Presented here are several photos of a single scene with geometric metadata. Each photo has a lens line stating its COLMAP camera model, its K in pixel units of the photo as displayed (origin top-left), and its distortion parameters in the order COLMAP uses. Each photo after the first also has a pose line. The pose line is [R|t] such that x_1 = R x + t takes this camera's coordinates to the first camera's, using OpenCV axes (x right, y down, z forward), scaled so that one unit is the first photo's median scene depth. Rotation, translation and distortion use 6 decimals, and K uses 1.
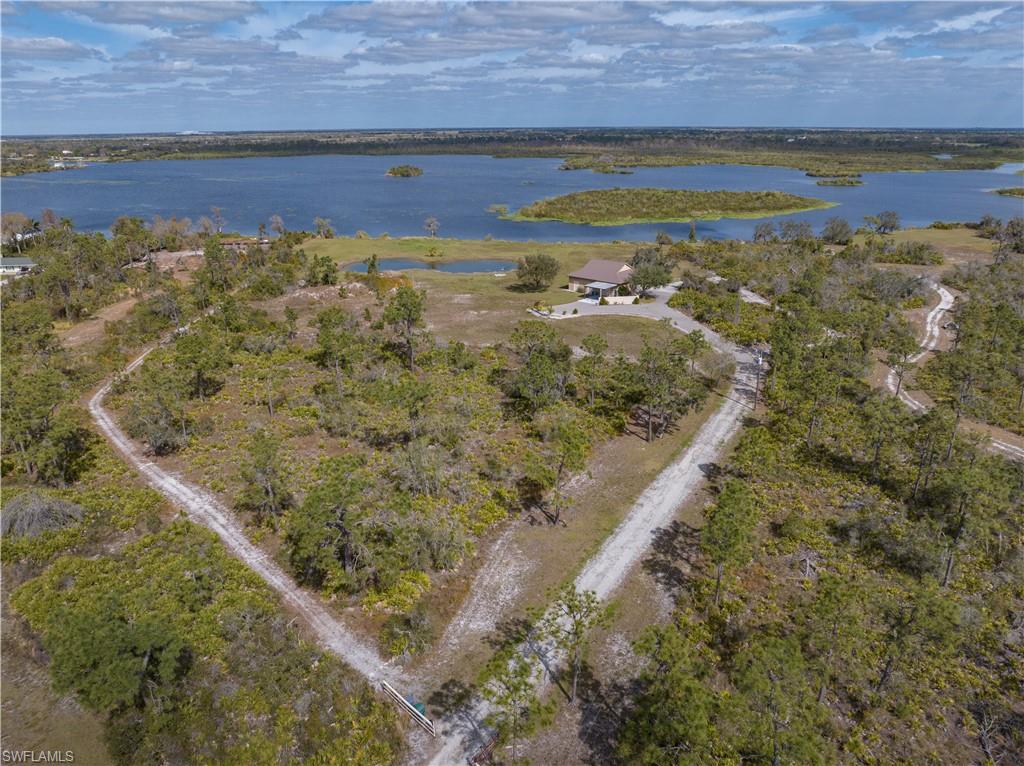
lens RADIAL K [[719.3, 0, 513.3], [0, 719.3, 383.1], [0, 0, 1]] dist [-0.043016, 0.020339]
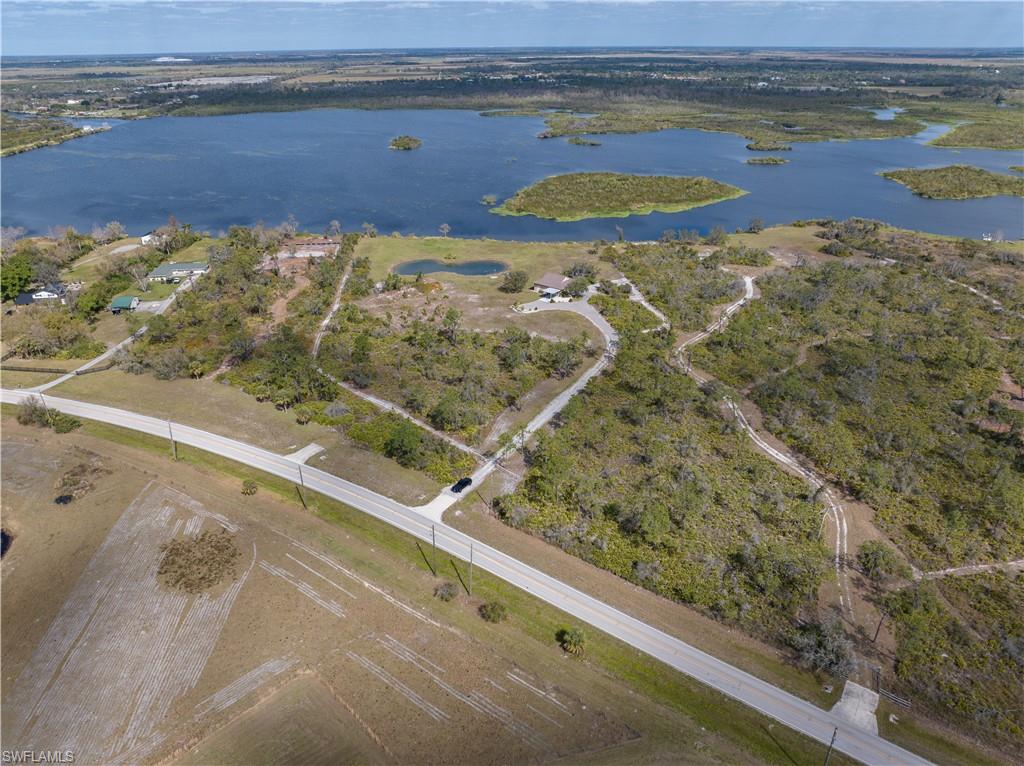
lens RADIAL K [[719.3, 0, 511.5], [0, 719.3, 382.7], [0, 0, 1]] dist [-0.043016, 0.020339]
pose [[0.999817, -0.010155, 0.016231, -0.012514], [0.008510, 0.995107, 0.098433, -0.130461], [-0.017151, -0.098277, 0.995011, -1.216452]]
